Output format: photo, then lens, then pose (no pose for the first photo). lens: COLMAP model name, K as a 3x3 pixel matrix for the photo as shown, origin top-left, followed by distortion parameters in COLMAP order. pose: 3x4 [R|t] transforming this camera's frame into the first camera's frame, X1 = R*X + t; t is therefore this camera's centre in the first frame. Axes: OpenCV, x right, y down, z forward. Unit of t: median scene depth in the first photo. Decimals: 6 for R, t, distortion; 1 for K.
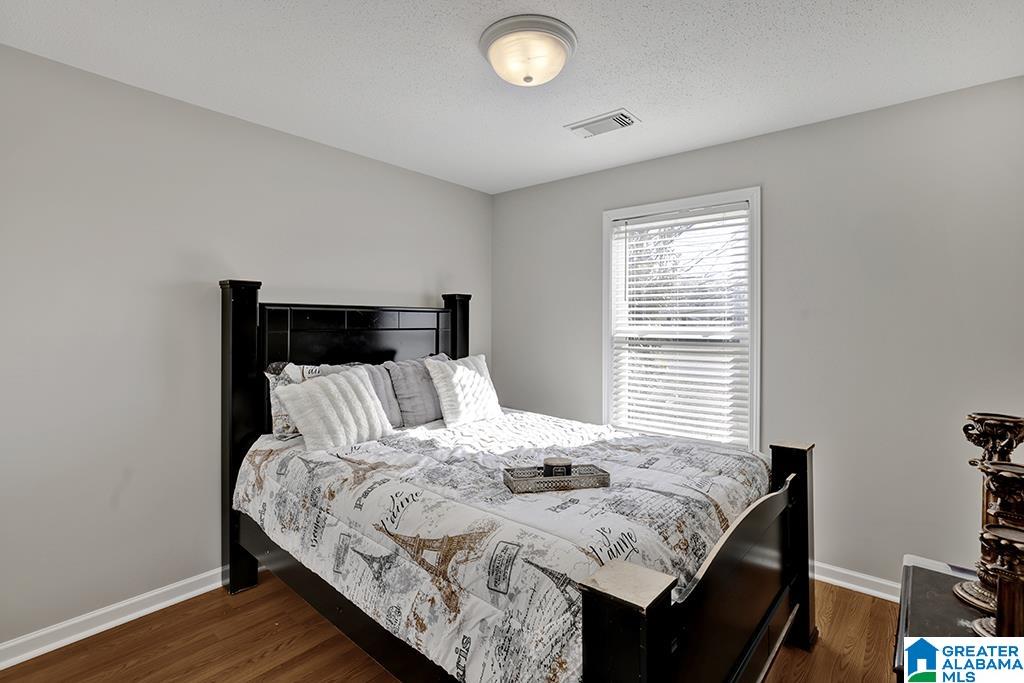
lens RADIAL K [[495.8, 0, 513.5], [0, 495.8, 336.0], [0, 0, 1]] dist [-0.006940, 0.000314]
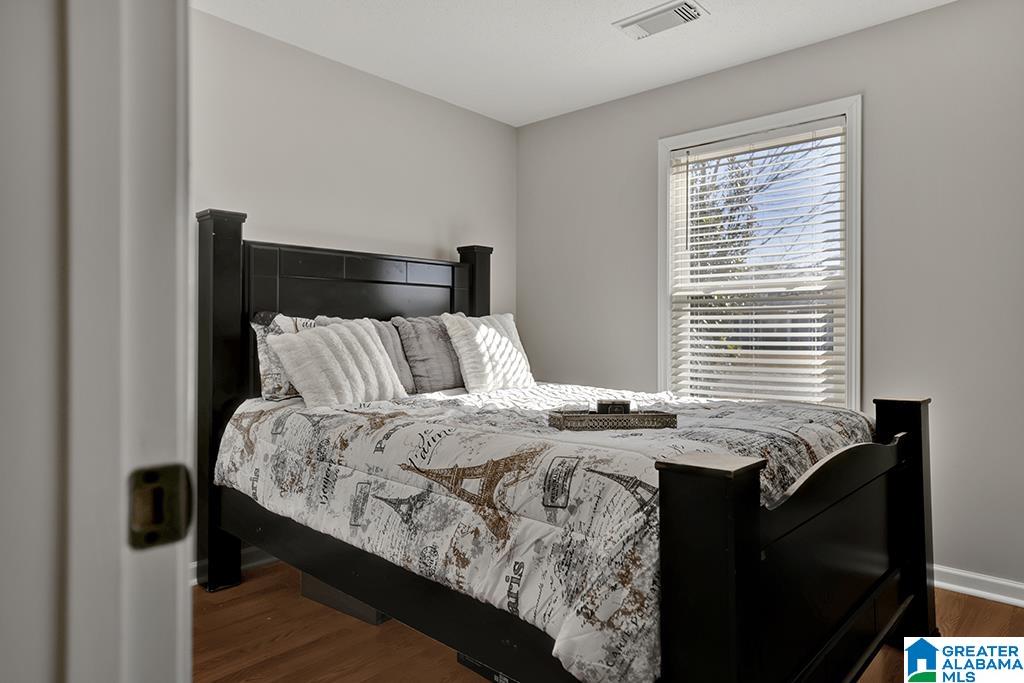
lens RADIAL K [[644.1, 0, 512.6], [0, 644.1, 338.5], [0, 0, 1]] dist [0.021977, -0.000957]
pose [[0.999579, -0.001596, -0.028981, -0.037877], [0.001445, 0.999985, -0.005215, 0.115851], [0.028989, 0.005170, 0.999566, -0.072930]]
